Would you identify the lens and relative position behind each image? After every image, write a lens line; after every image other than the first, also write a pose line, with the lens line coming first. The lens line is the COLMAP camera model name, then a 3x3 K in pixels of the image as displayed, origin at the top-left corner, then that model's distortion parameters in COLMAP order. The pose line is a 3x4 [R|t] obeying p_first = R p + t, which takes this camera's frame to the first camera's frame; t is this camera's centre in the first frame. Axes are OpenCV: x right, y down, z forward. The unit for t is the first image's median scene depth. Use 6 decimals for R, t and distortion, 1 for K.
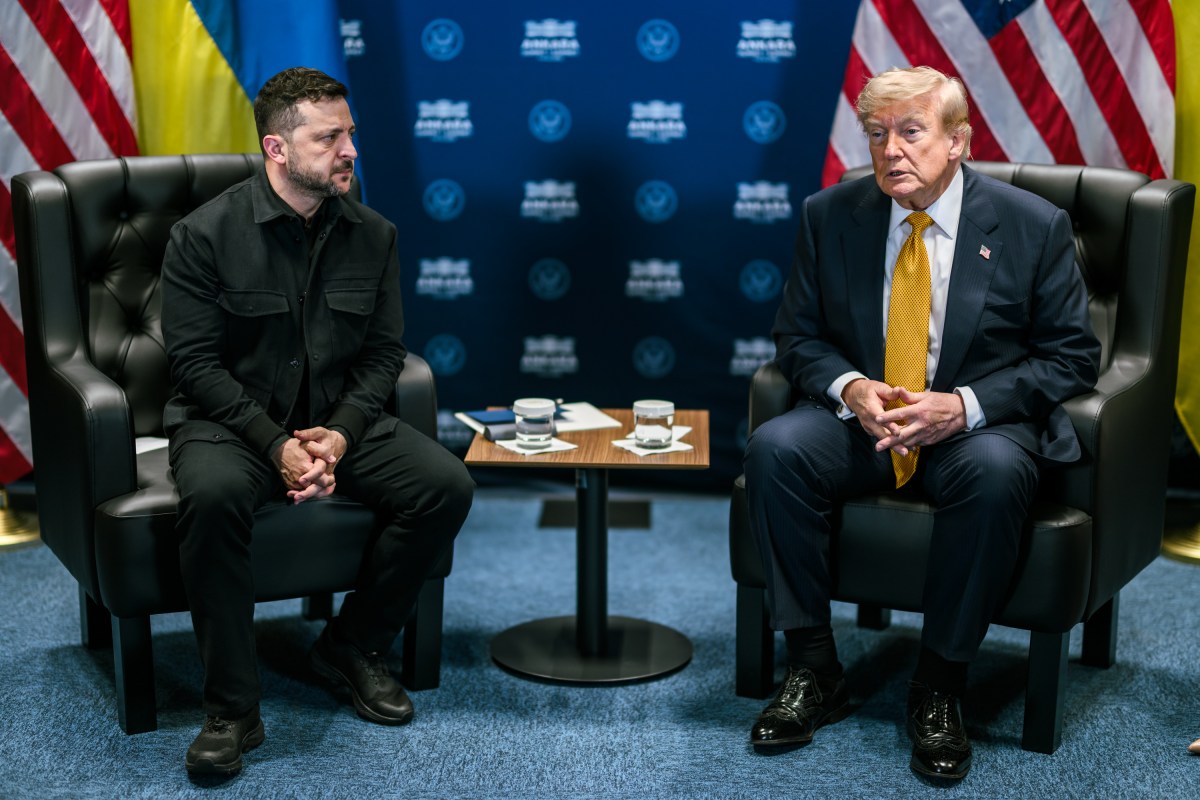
lens RADIAL K [[2138.8, 0, 567.3], [0, 2138.8, 401.2], [0, 0, 1]] dist [0.014158, 0.000000]
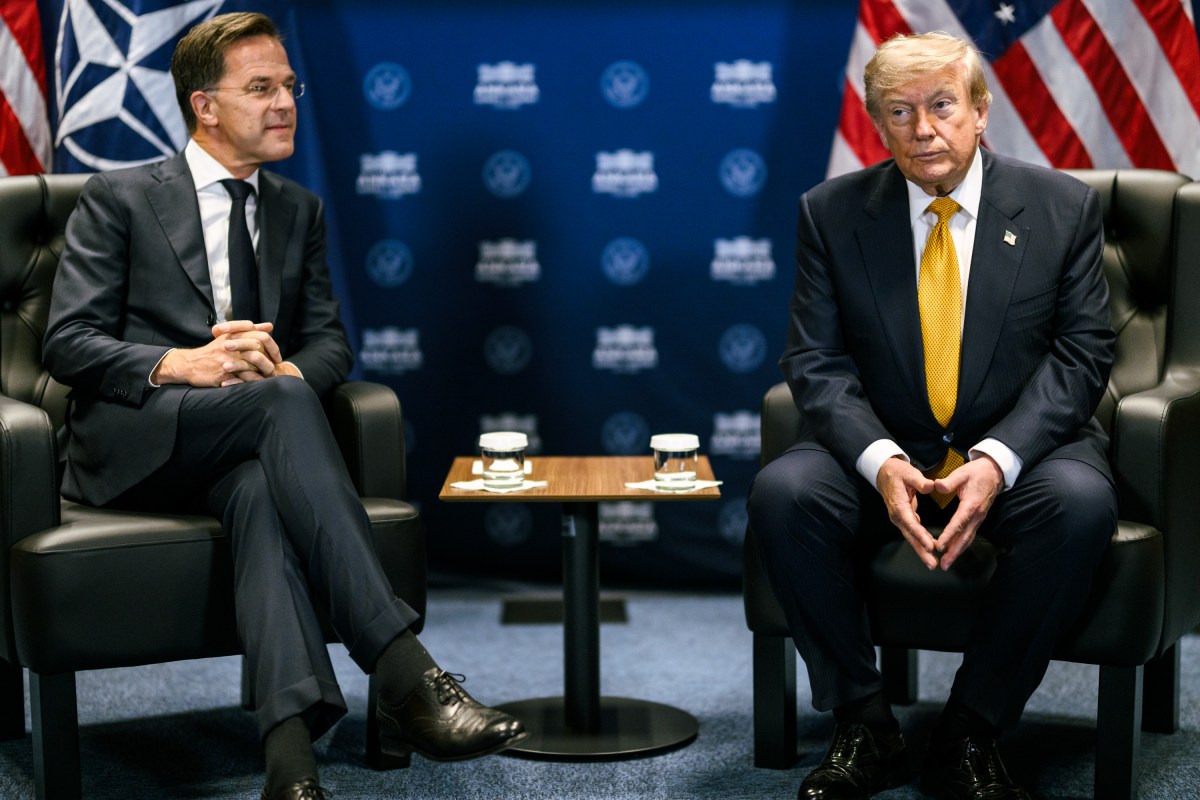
lens RADIAL K [[2264.7, 0, 572.6], [0, 2264.7, 374.3], [0, 0, 1]] dist [0.016456, 0.000000]
pose [[0.998591, -0.012879, 0.051479, -0.035750], [0.018920, 0.992756, -0.118650, 0.077878], [-0.049578, 0.119457, 0.991601, 0.068486]]
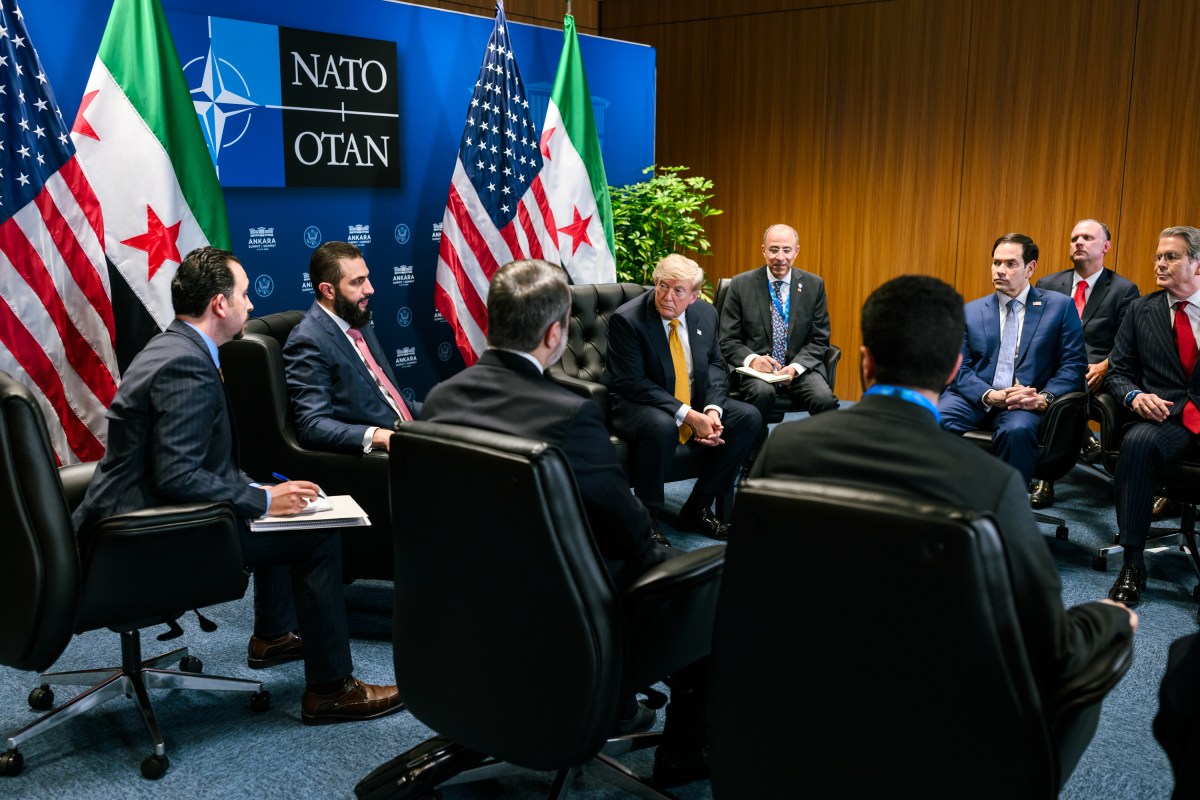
lens RADIAL K [[1162.7, 0, 604.2], [0, 1162.7, 382.8], [0, 0, 1]] dist [0.003238, 0.000000]
pose [[0.577033, -0.132733, 0.805863, -0.707167], [0.165615, 0.985222, 0.043687, -0.058731], [-0.799753, 0.108254, 0.590488, 0.283301]]
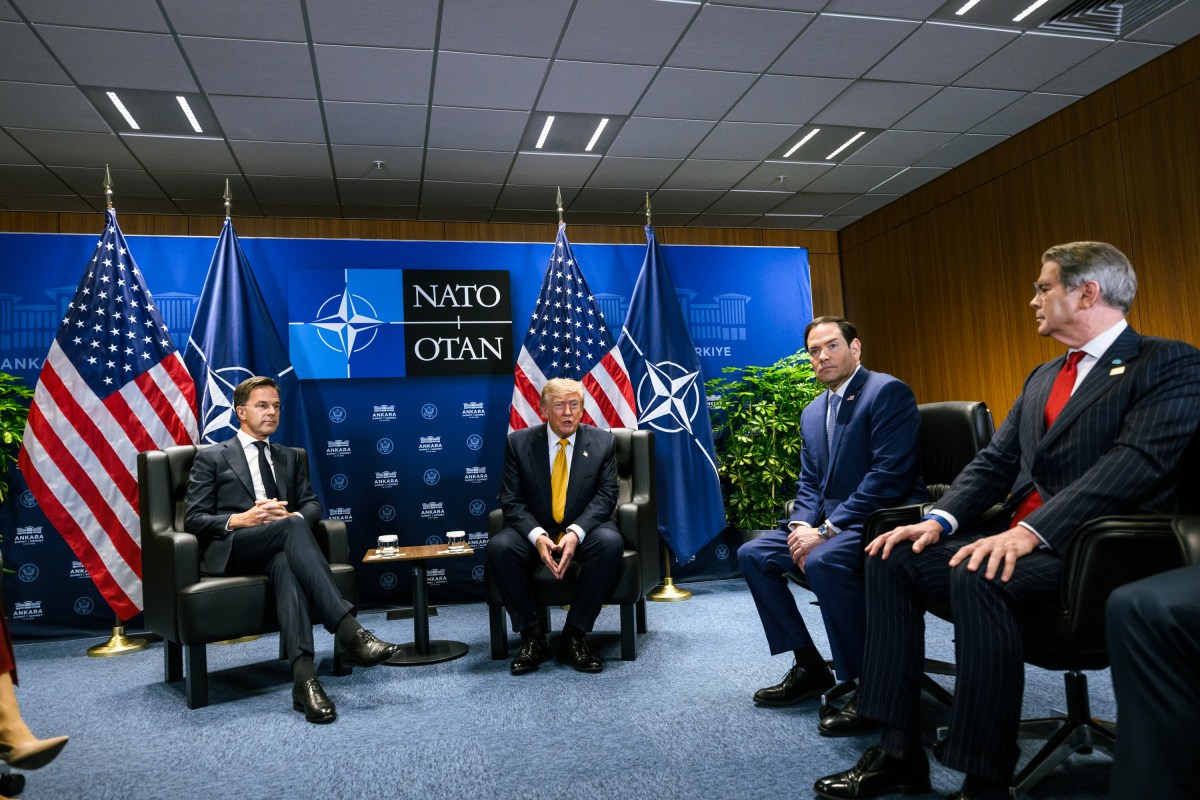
lens RADIAL K [[796.8, 0, 587.6], [0, 796.8, 398.5], [0, 0, 1]] dist [0.001828, 0.002306]
pose [[0.960245, -0.028716, 0.277679, -0.042745], [0.109075, 0.954219, -0.278513, 0.106874], [-0.256969, 0.297728, 0.919416, 0.119119]]
